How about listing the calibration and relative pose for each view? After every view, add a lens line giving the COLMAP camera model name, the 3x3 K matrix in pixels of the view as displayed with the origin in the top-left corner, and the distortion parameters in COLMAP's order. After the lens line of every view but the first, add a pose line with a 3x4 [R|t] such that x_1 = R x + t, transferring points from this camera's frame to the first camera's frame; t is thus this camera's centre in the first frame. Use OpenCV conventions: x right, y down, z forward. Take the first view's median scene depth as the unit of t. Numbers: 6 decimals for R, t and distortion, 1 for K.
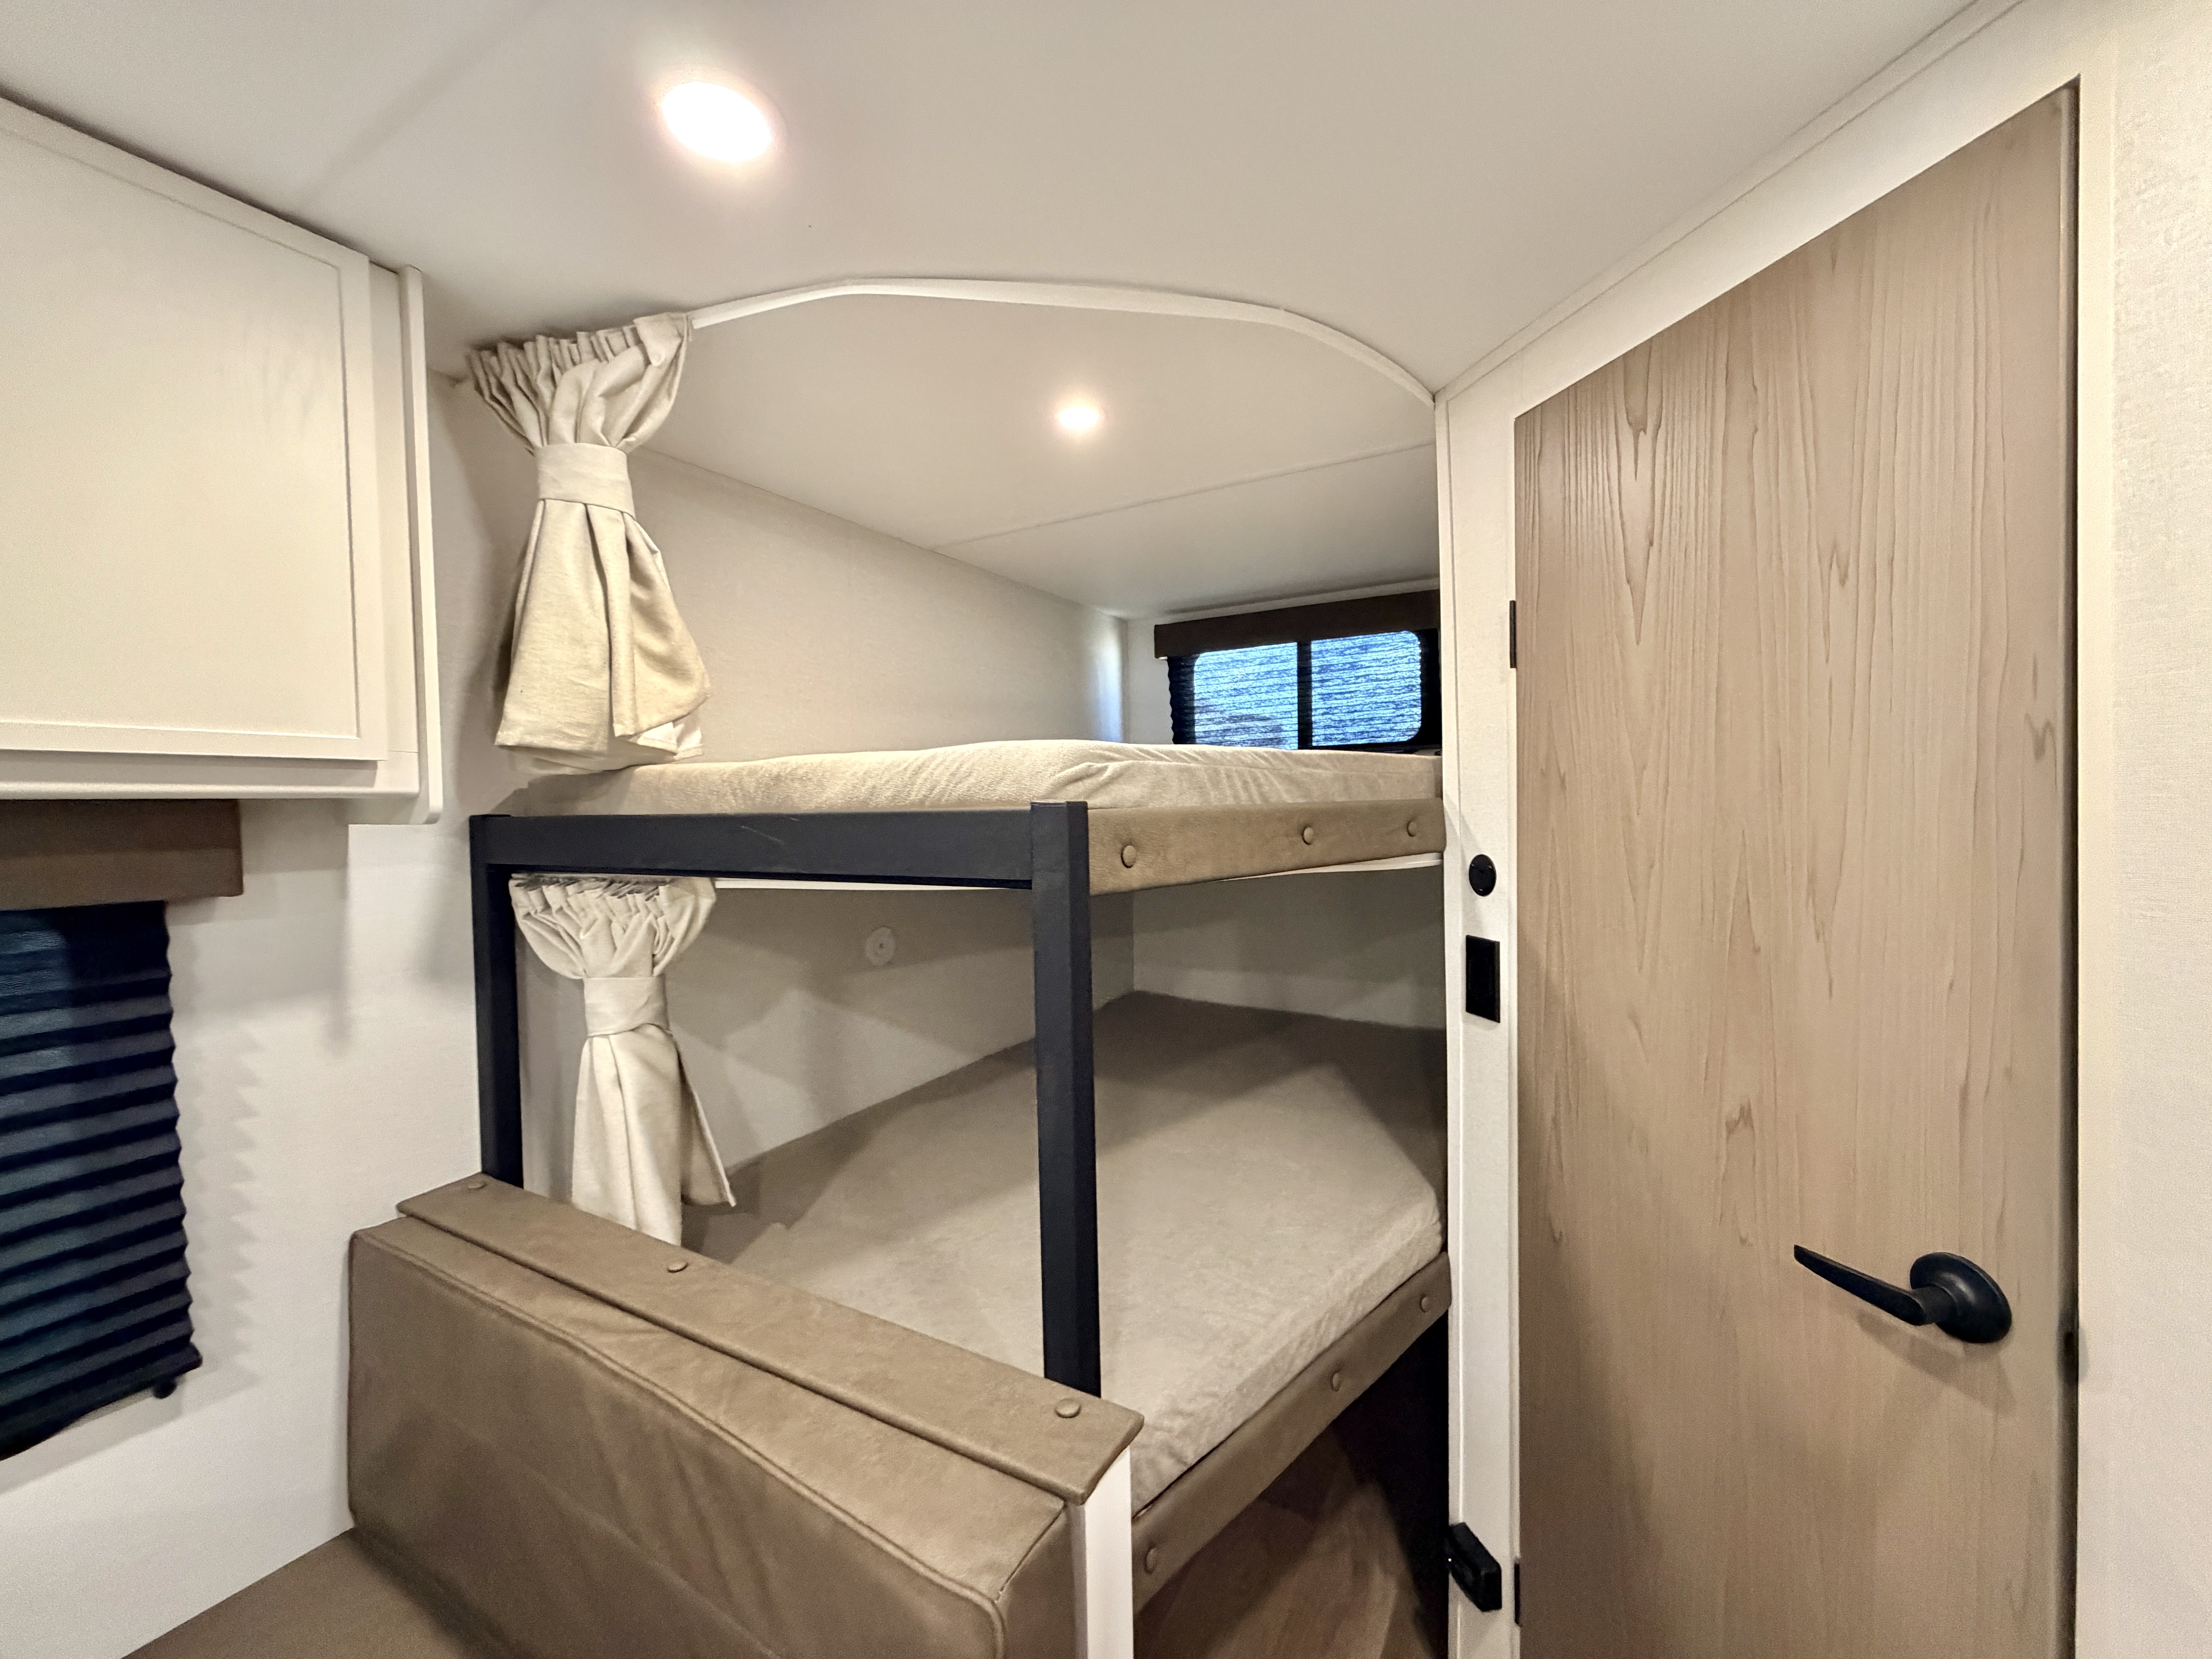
lens RADIAL K [[882.0, 0, 1098.4], [0, 882.0, 829.4], [0, 0, 1]] dist [-0.000351, 0.000672]
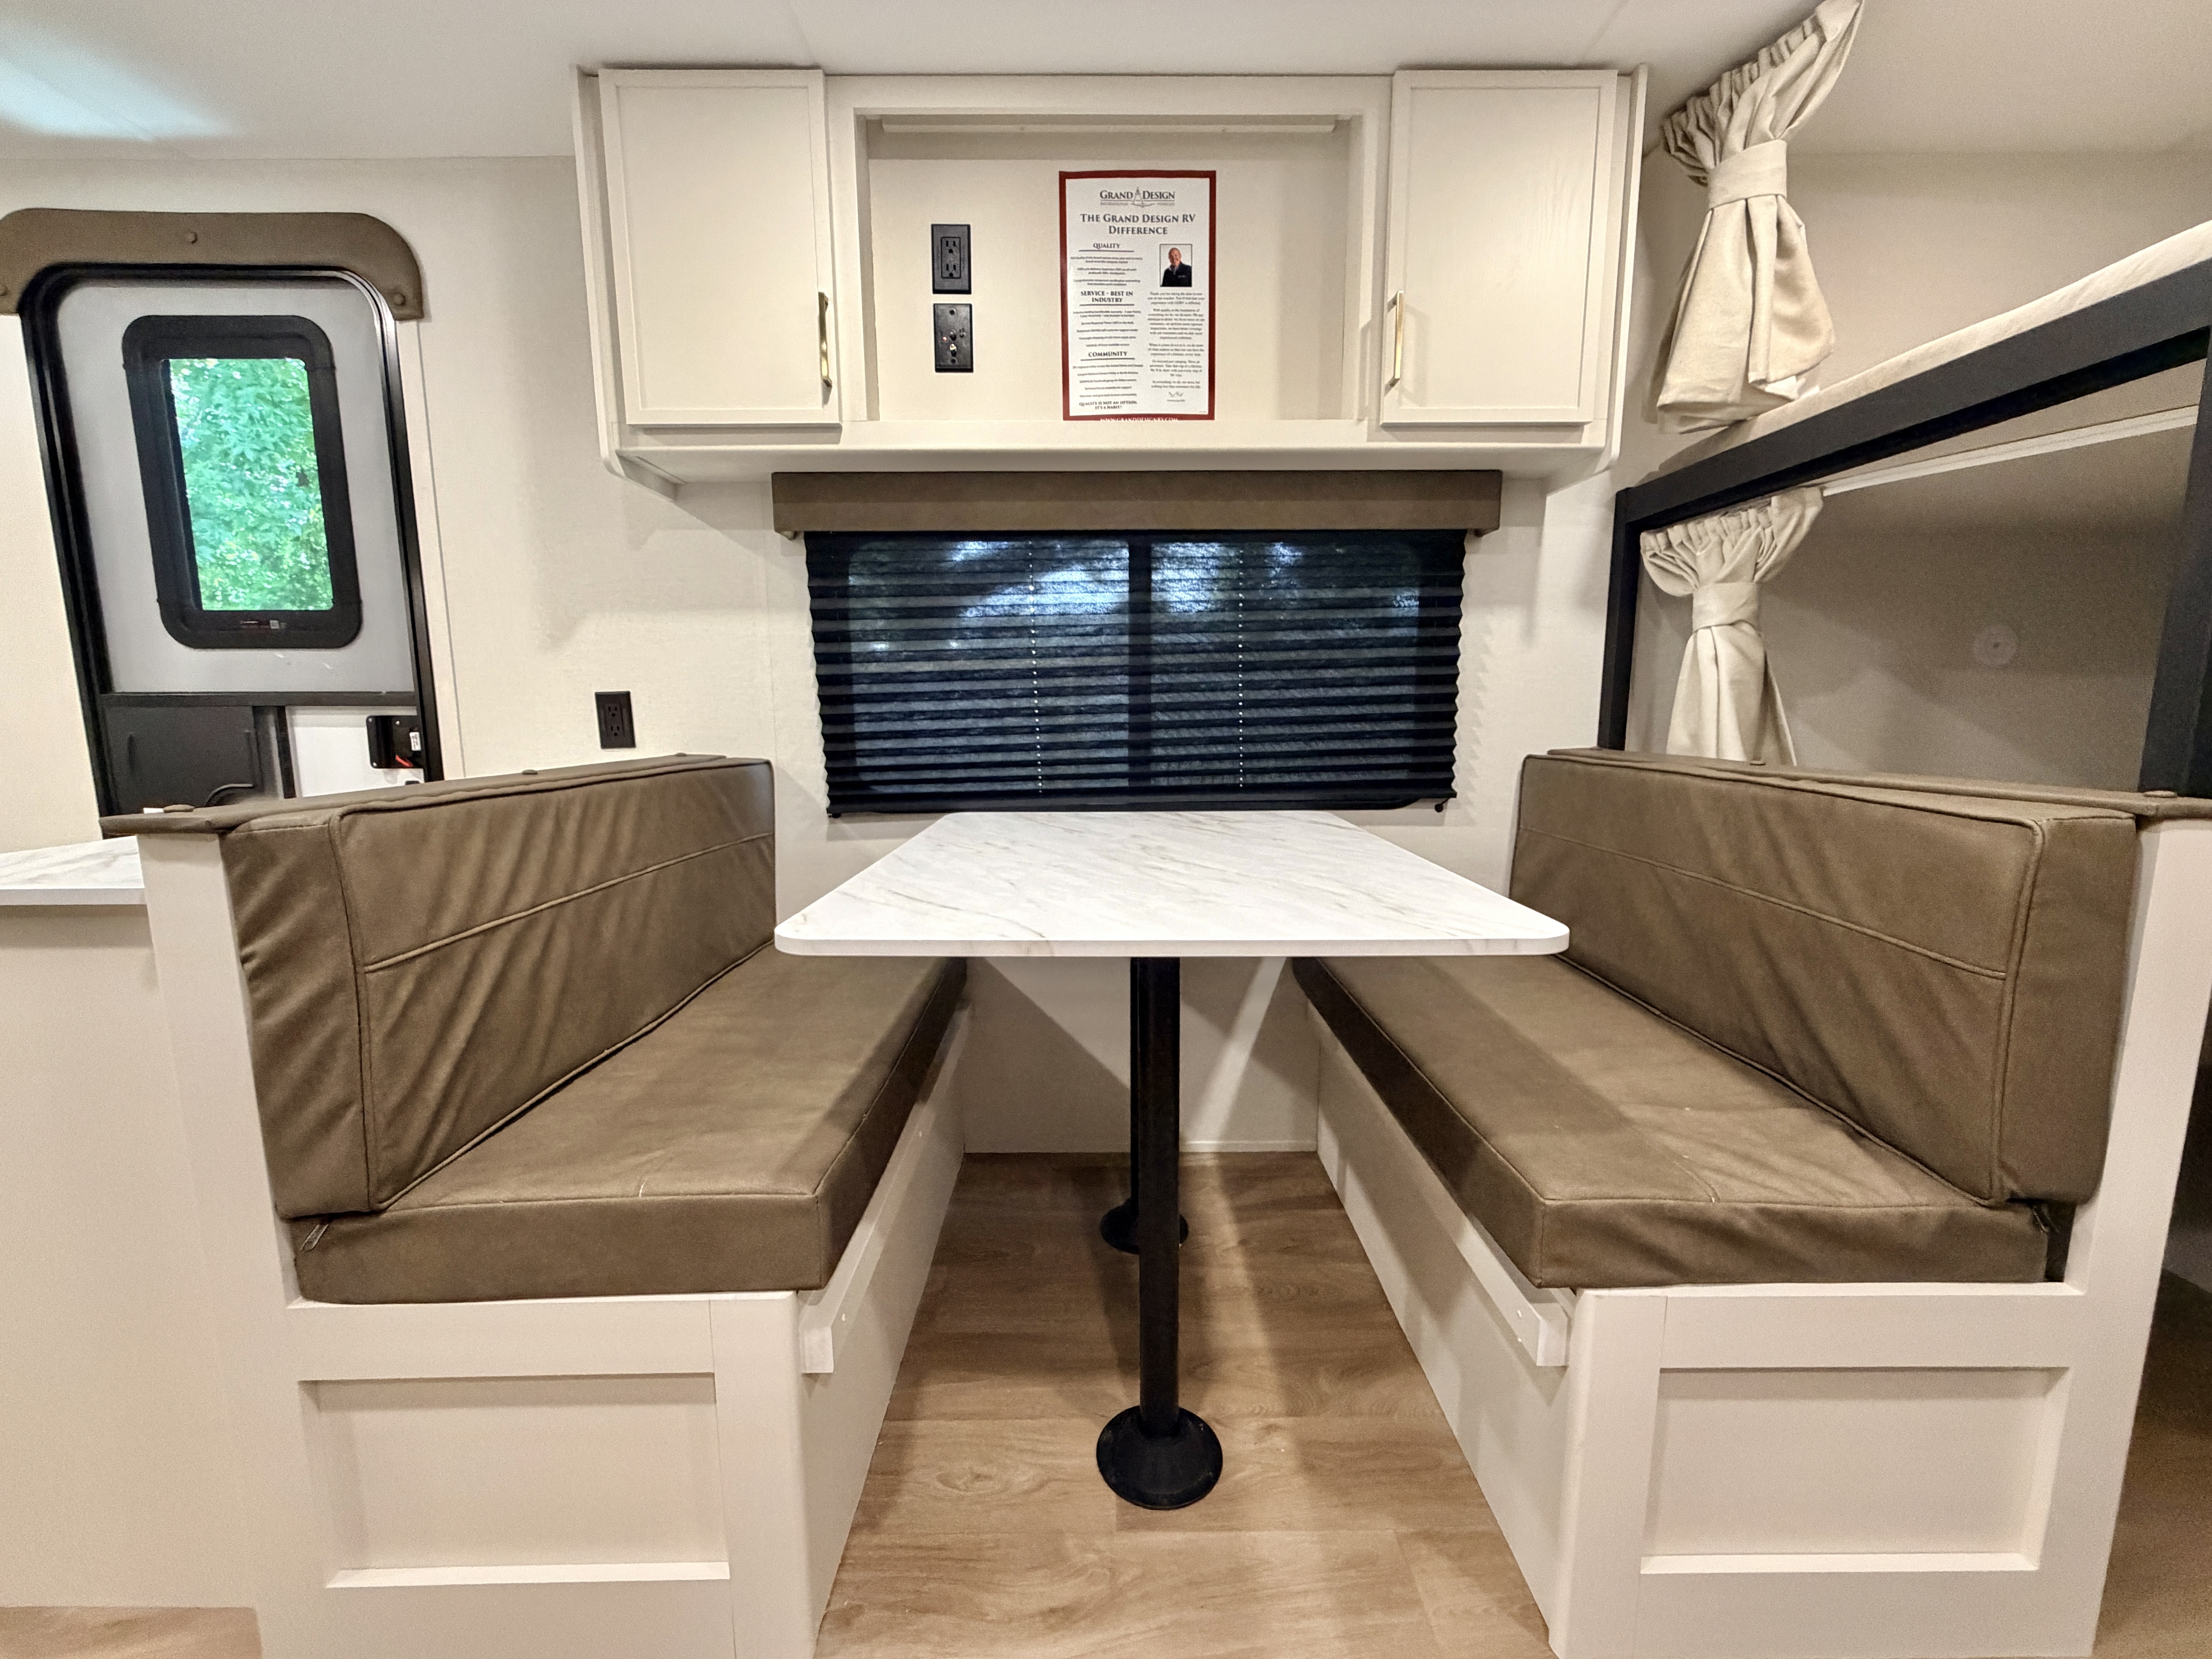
lens RADIAL K [[882.0, 0, 1098.4], [0, 882.0, 829.4], [0, 0, 1]] dist [-0.000351, 0.000672]
pose [[0.502271, 0.136927, -0.853800, 0.161695], [-0.028661, 0.989477, 0.141825, 0.371442], [0.864235, -0.046764, 0.500910, -0.485488]]
